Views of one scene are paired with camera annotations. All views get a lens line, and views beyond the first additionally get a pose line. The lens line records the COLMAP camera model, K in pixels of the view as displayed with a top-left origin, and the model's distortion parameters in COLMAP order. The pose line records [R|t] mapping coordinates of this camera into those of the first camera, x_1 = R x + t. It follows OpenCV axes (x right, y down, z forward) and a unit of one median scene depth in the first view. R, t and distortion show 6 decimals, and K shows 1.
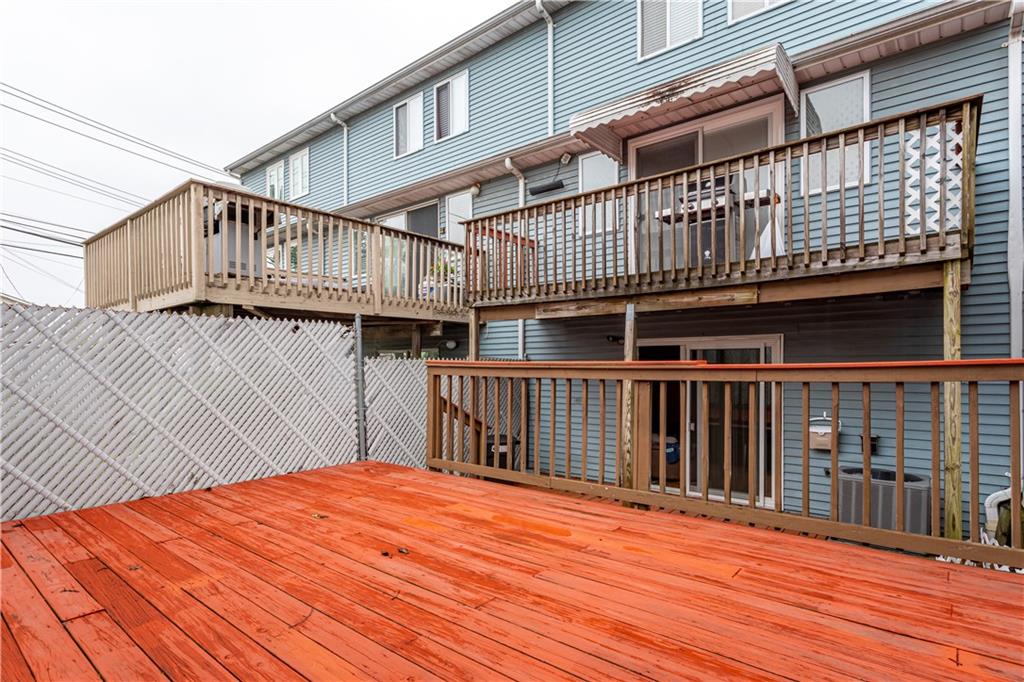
lens RADIAL K [[500.5, 0, 509.6], [0, 500.5, 363.9], [0, 0, 1]] dist [0.000977, 0.000736]
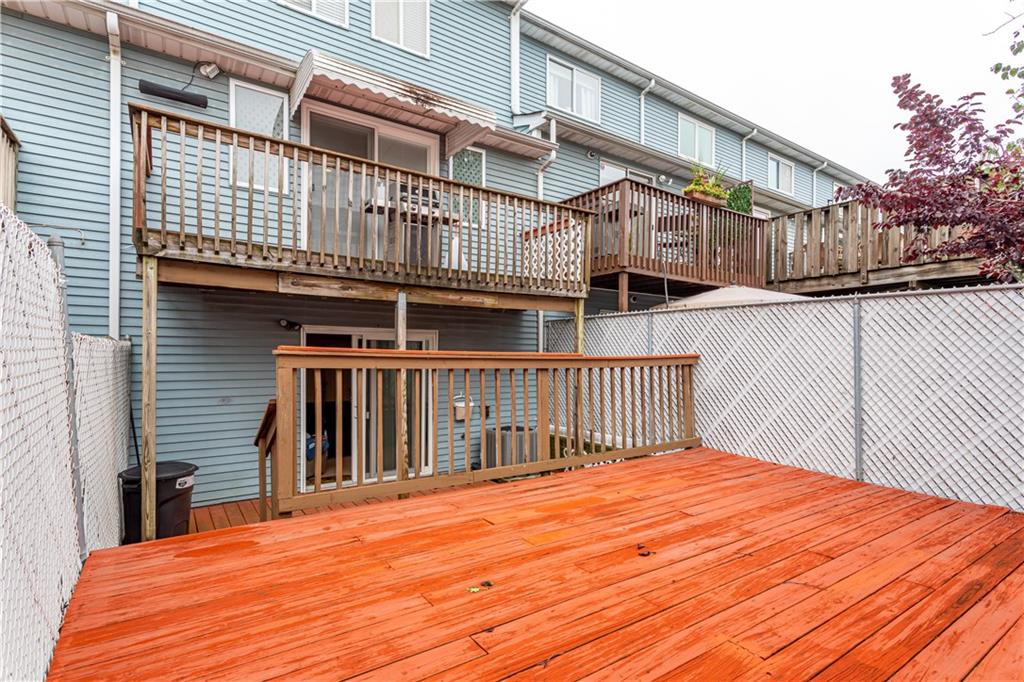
lens RADIAL K [[509.8, 0, 510.5], [0, 509.8, 352.6], [0, 0, 1]] dist [0.004730, 0.000755]
pose [[0.292549, 0.010997, 0.956187, -0.868018], [-0.012373, 0.999894, -0.007714, 0.003779], [-0.956170, -0.009575, 0.292654, 0.665212]]
